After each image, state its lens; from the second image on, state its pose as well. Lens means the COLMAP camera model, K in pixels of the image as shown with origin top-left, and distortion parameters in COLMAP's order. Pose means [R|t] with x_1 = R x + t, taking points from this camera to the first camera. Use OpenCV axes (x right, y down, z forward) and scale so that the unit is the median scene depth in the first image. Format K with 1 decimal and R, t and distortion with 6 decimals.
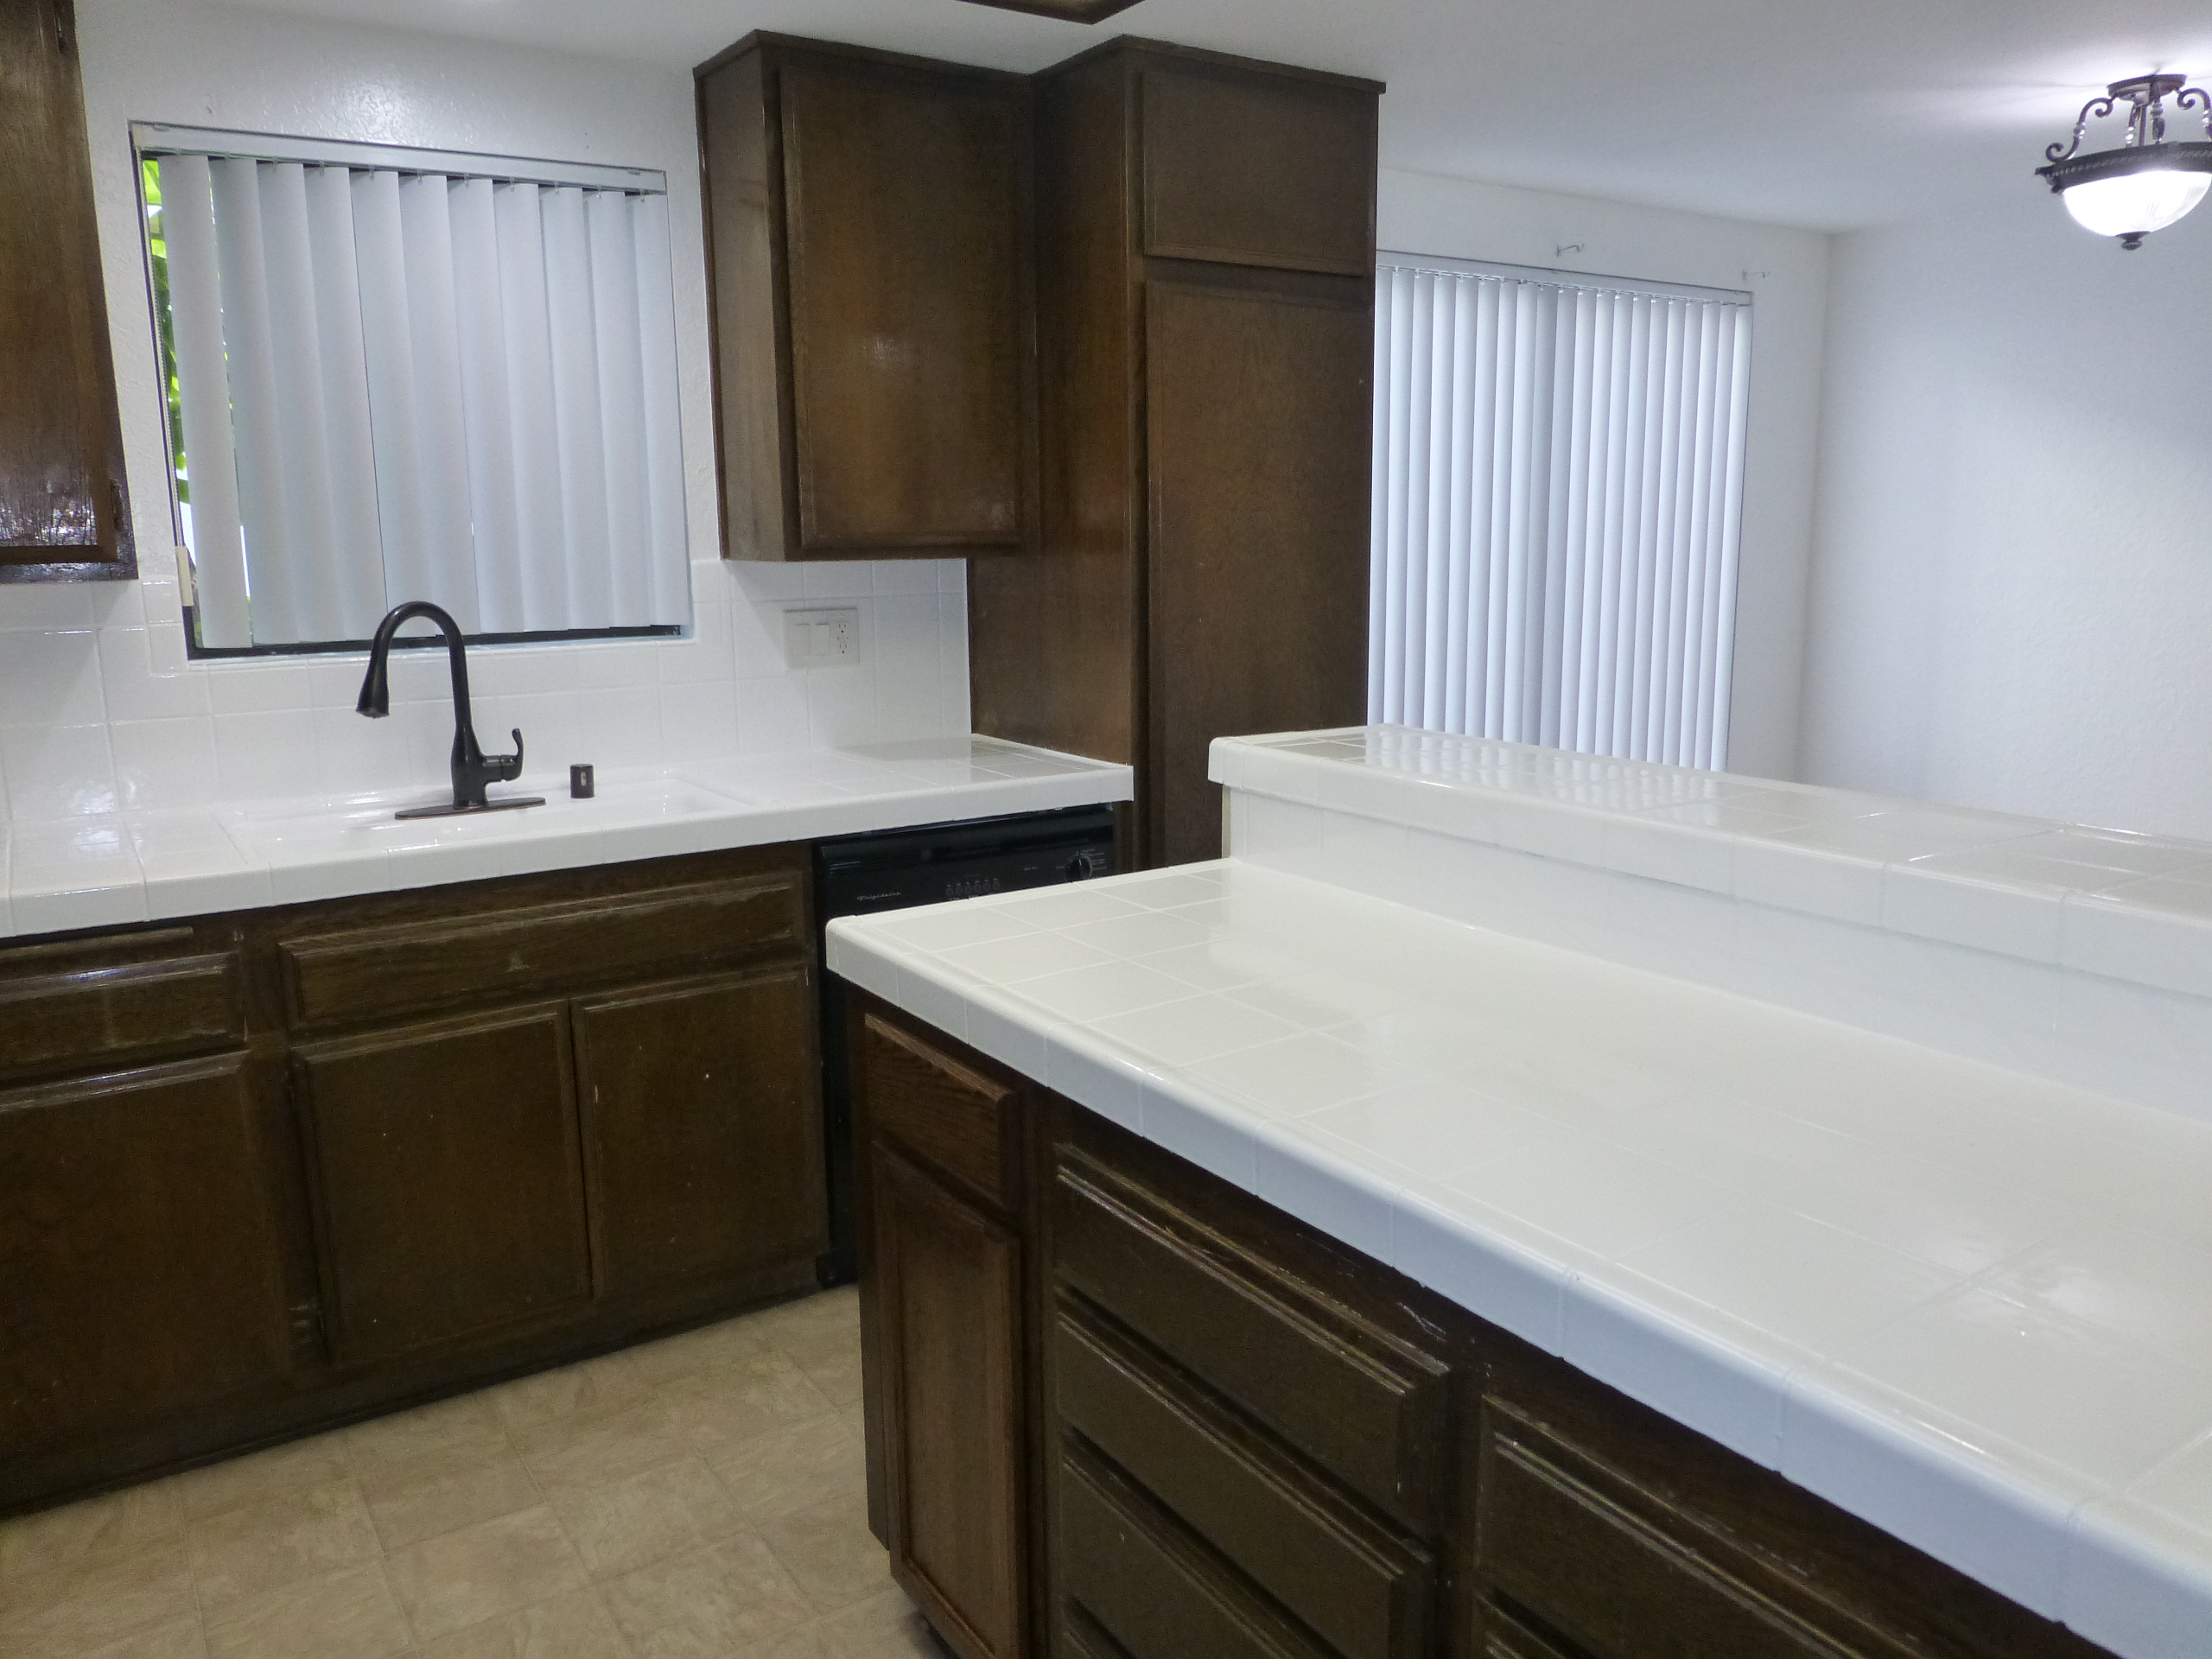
lens RADIAL K [[1571.8, 0, 1132.0], [0, 1571.8, 821.5], [0, 0, 1]] dist [-0.008473, -0.005797]
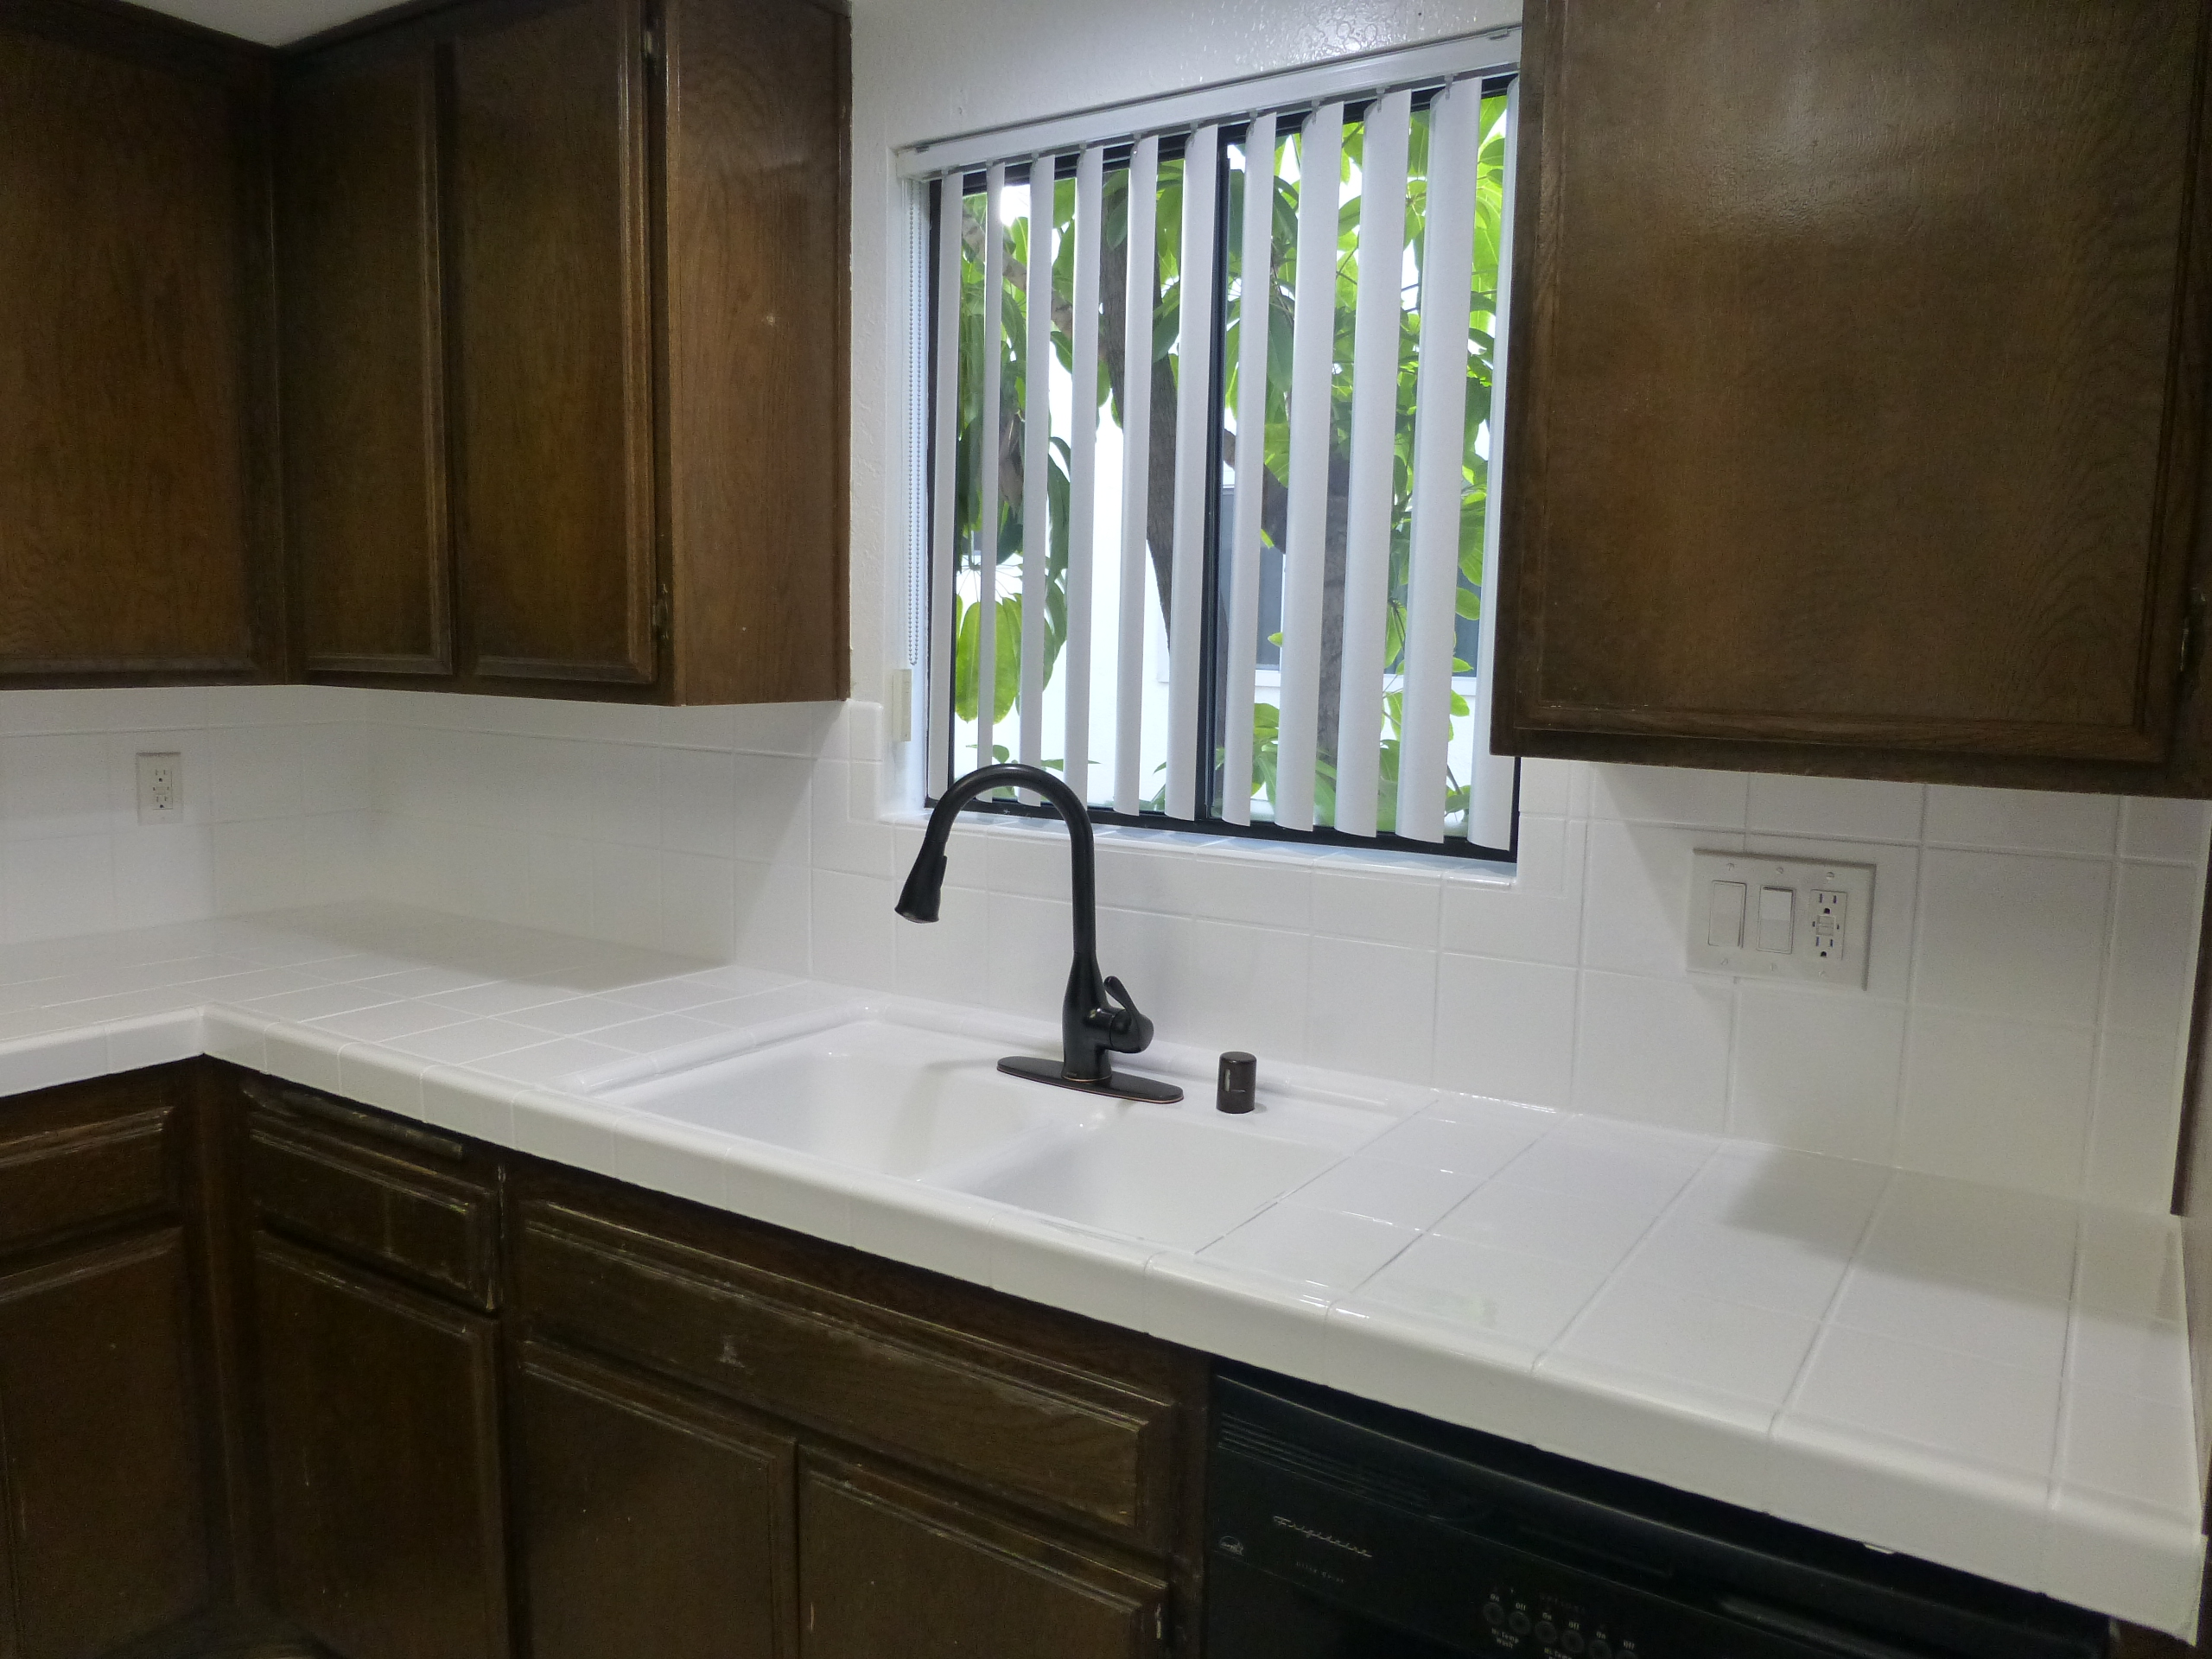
lens RADIAL K [[1618.6, 0, 1106.0], [0, 1618.6, 829.5], [0, 0, 1]] dist [-0.028965, 0.016508]
pose [[0.395276, 0.134510, -0.908661, 0.200146], [-0.194769, 0.979000, 0.060196, -0.164999], [0.897676, 0.153185, 0.413174, 0.764947]]
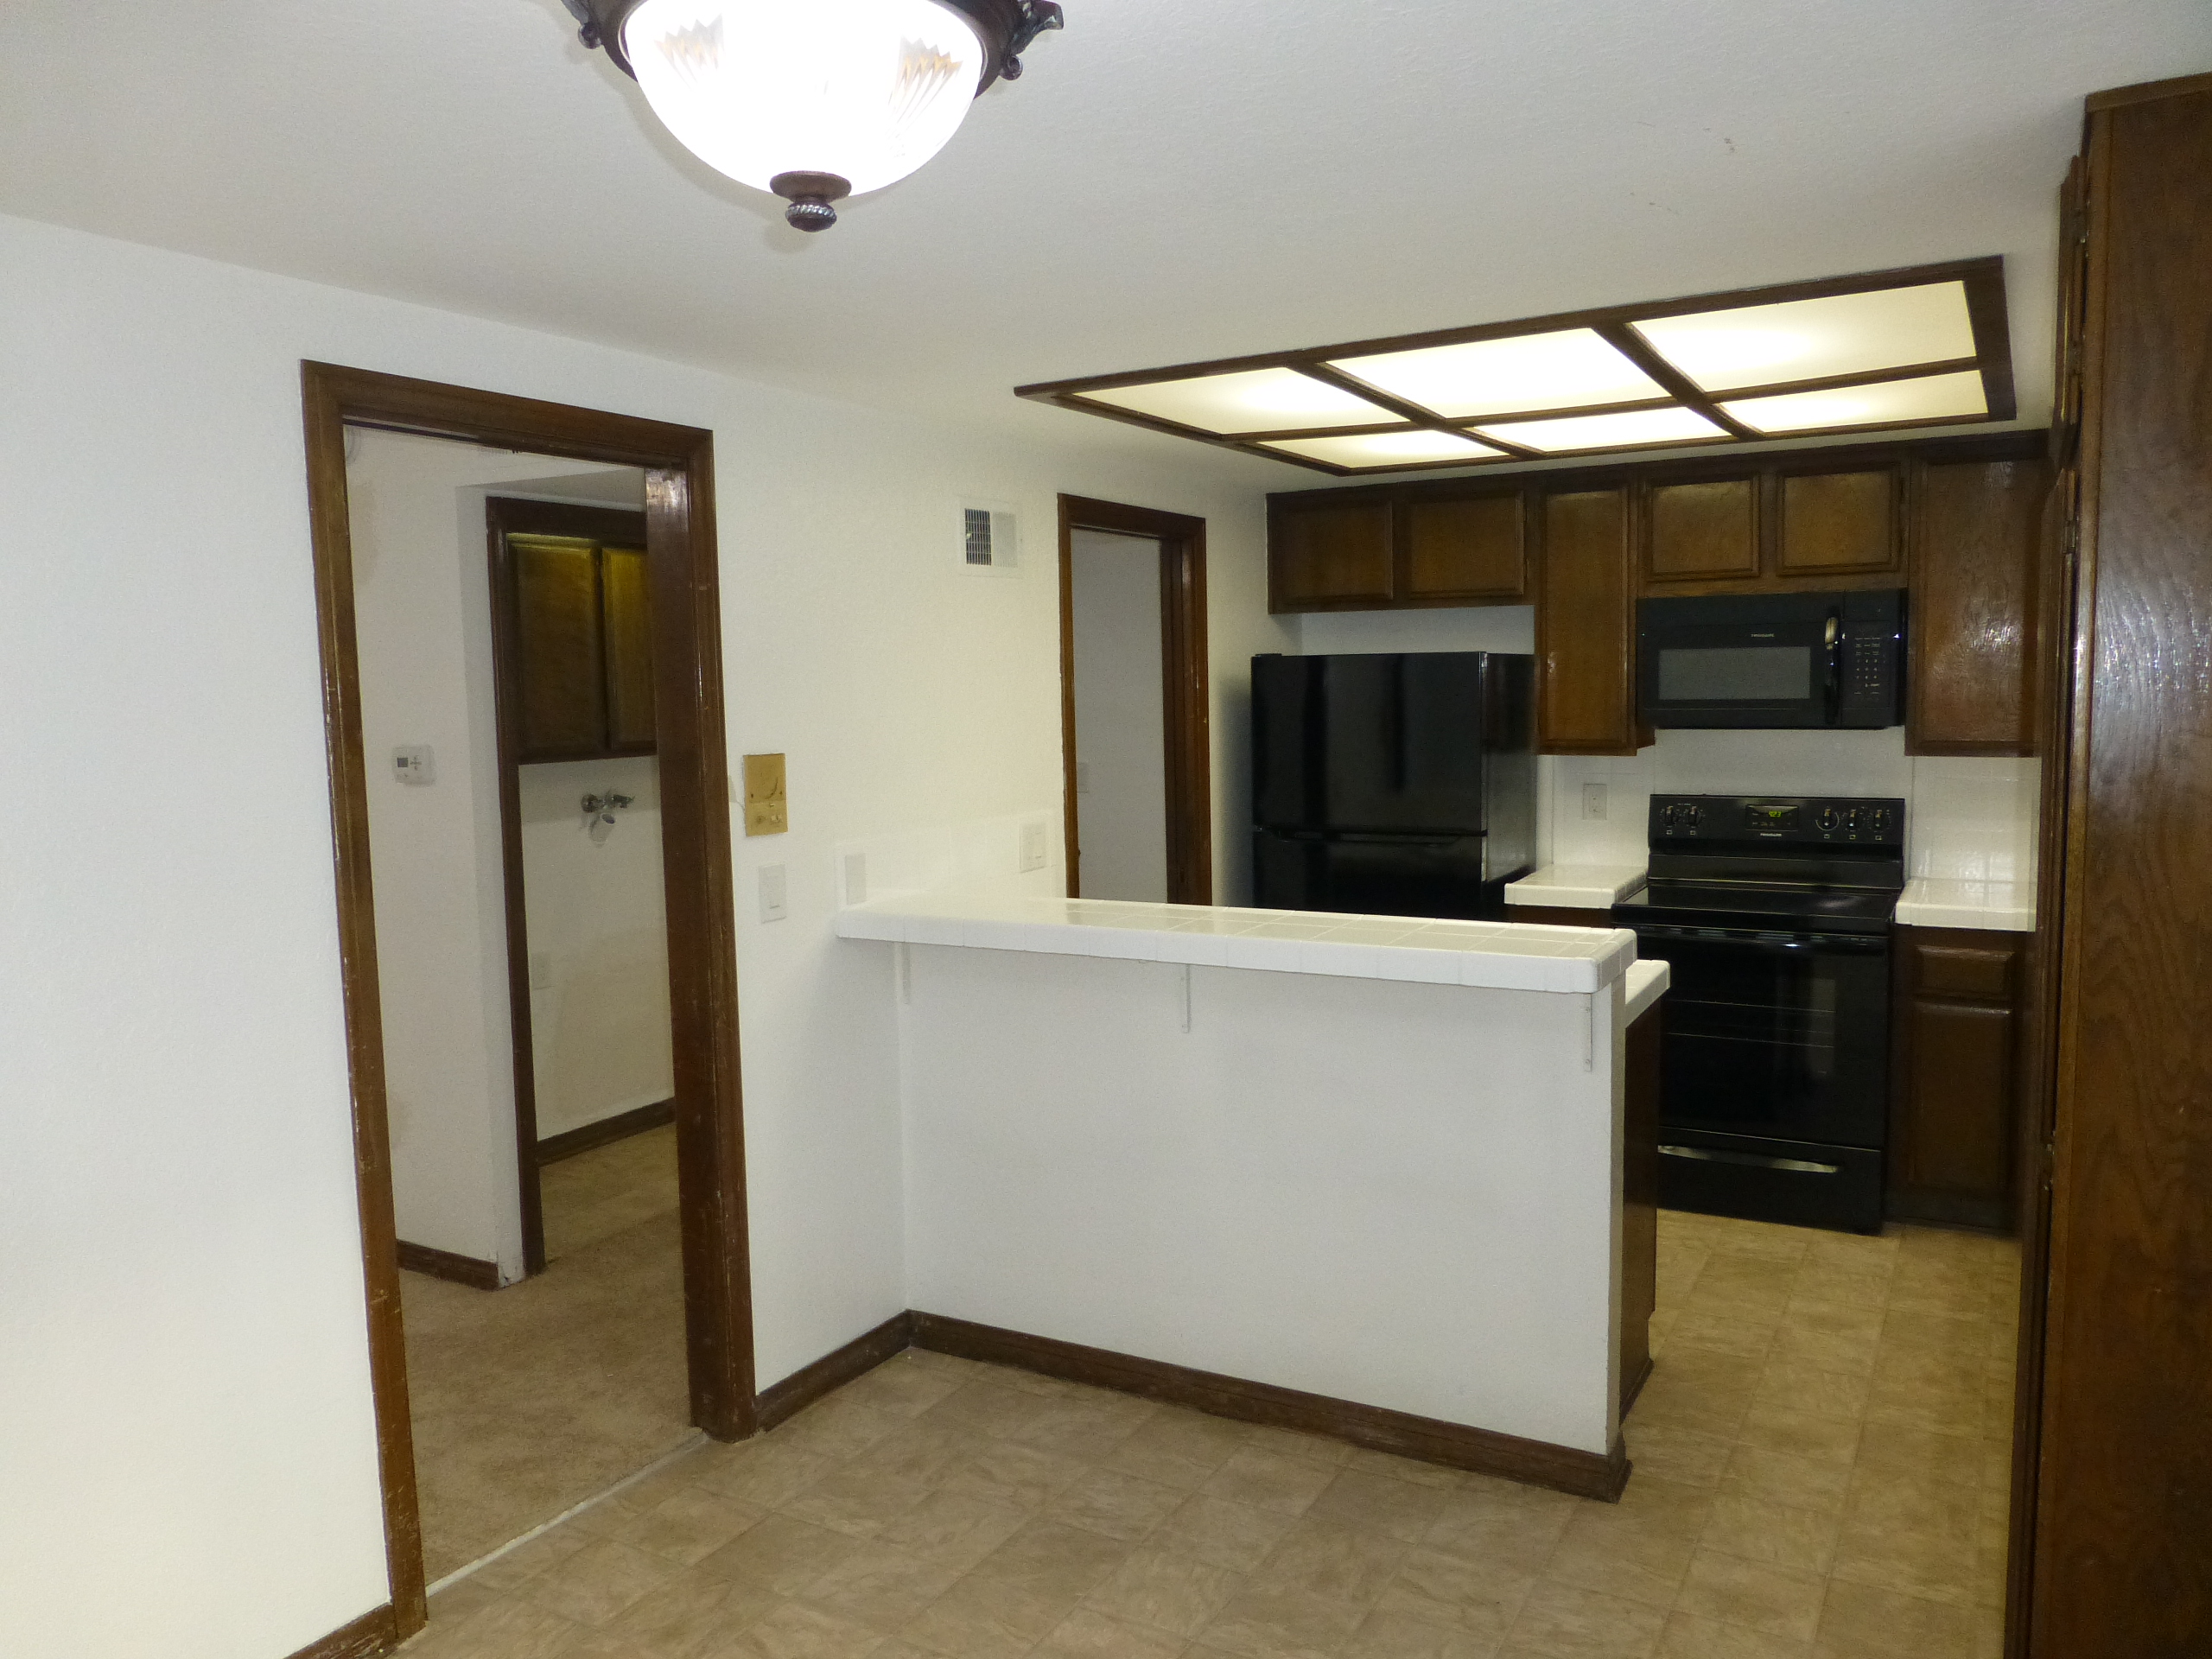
lens RADIAL K [[1618.6, 0, 1106.0], [0, 1618.6, 829.5], [0, 0, 1]] dist [-0.028965, 0.016508]
pose [[-0.890643, 0.068738, -0.449477, 0.905734], [-0.057114, 0.963767, 0.260560, -0.399295], [0.451101, 0.257737, -0.854447, 1.657391]]
